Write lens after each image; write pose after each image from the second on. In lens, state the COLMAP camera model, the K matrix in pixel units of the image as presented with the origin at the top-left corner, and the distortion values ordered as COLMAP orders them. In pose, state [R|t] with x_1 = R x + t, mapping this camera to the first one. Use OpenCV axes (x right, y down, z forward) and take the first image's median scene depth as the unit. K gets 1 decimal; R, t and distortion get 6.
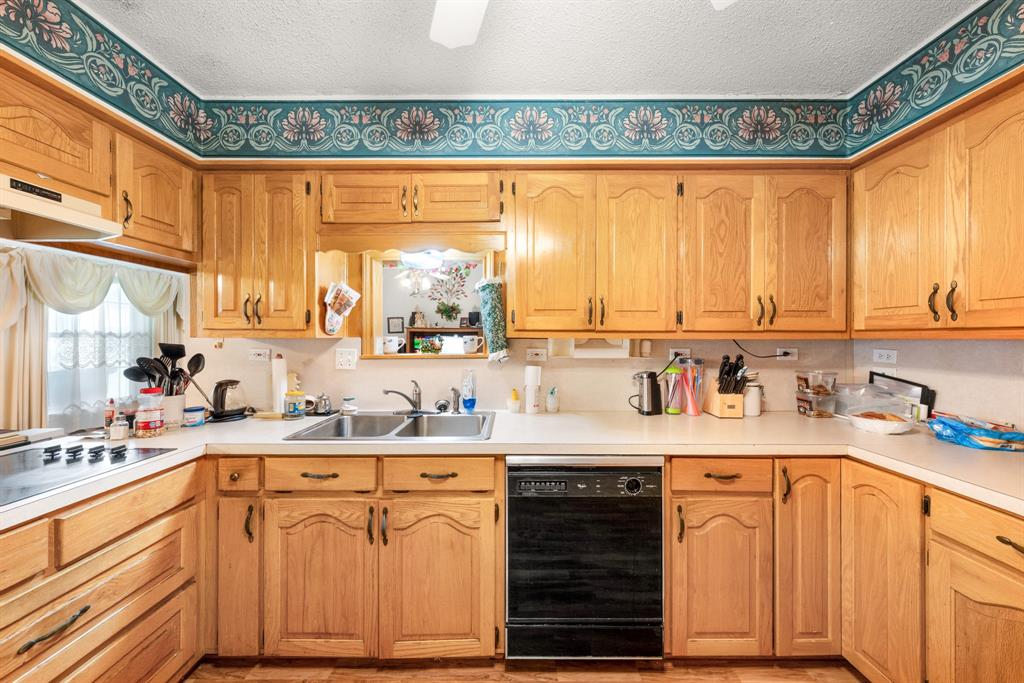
lens RADIAL K [[353.9, 0, 512.4], [0, 353.9, 338.0], [0, 0, 1]] dist [-0.001883, -0.000097]
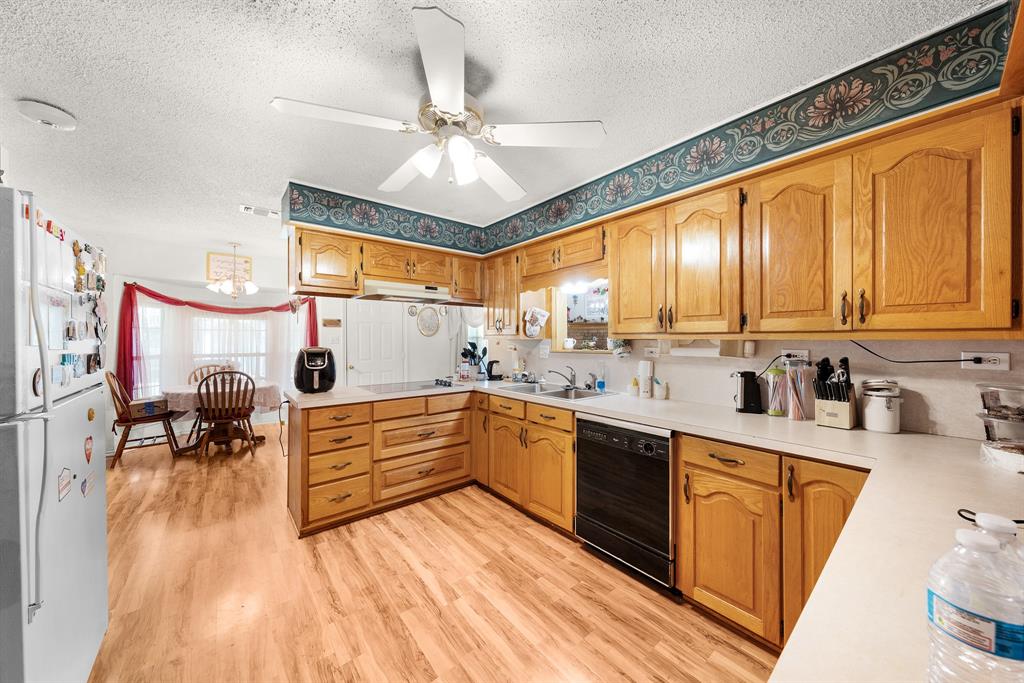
lens RADIAL K [[353.9, 0, 512.4], [0, 353.9, 338.0], [0, 0, 1]] dist [-0.001883, -0.000097]
pose [[0.637445, -0.004759, -0.770481, 0.863374], [0.000743, 0.999984, -0.005563, 0.003188], [0.770496, 0.002974, 0.637438, -0.219510]]
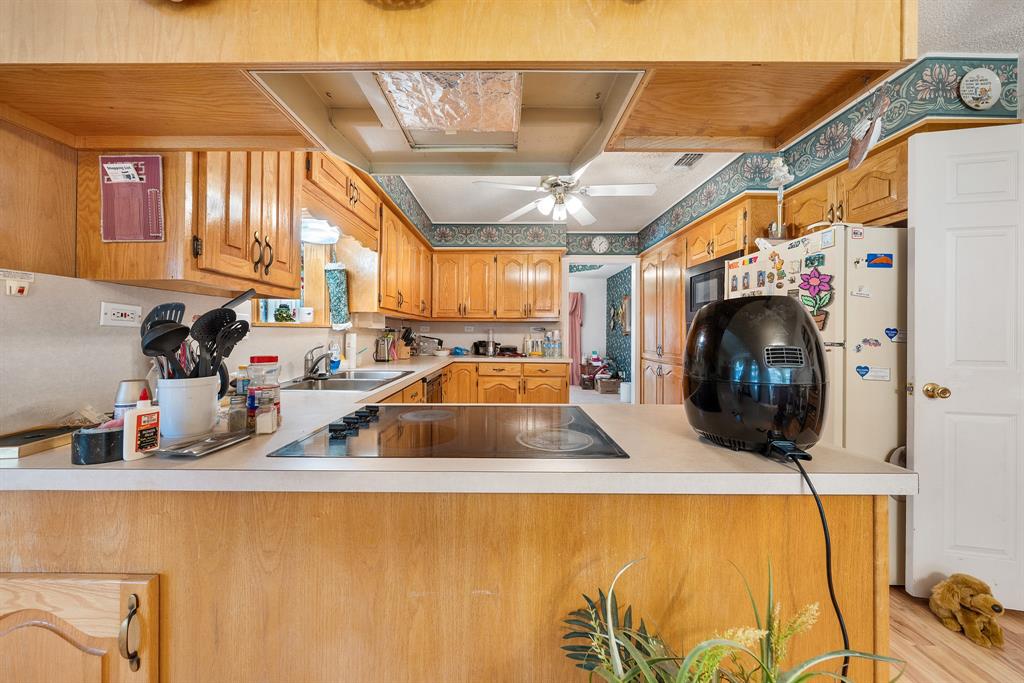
lens RADIAL K [[348.5, 0, 507.3], [0, 348.5, 334.1], [0, 0, 1]] dist [-0.000330, -0.000023]
pose [[-0.001065, -0.004292, 0.999990, -1.484206], [-0.004719, 0.999980, 0.004286, 0.082189], [-0.999988, -0.004715, -0.001085, 0.478371]]
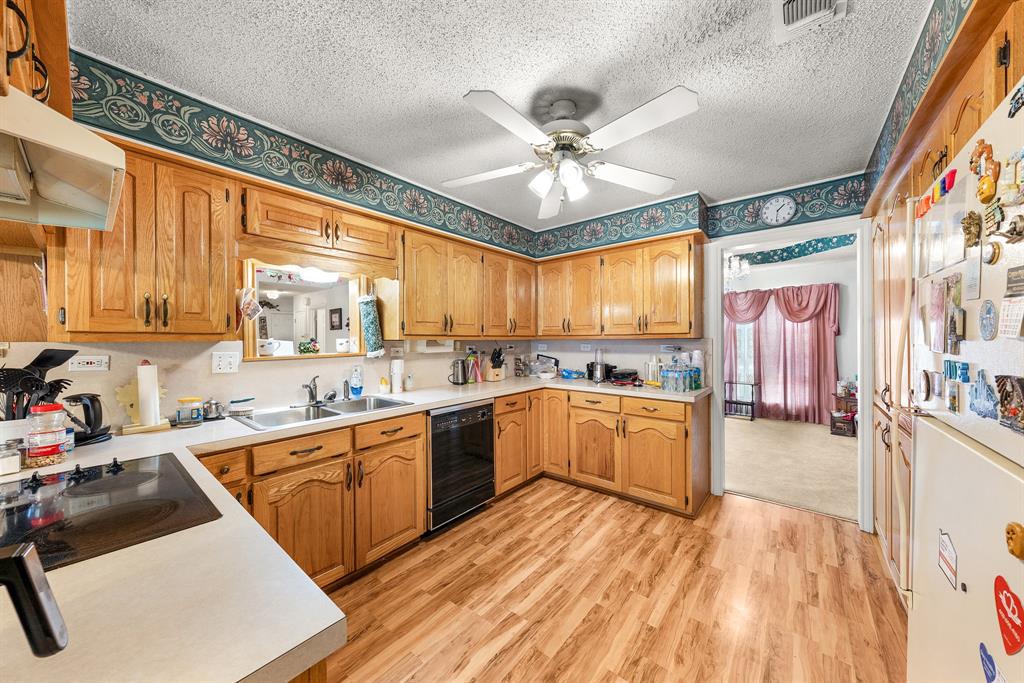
lens RADIAL K [[350.9, 0, 519.1], [0, 350.9, 340.6], [0, 0, 1]] dist [-0.000118, 0.000032]
pose [[0.623499, -0.007823, 0.781785, -0.862262], [0.006868, 0.999966, 0.004529, -0.001064], [-0.781794, 0.002546, 0.623532, -0.302456]]
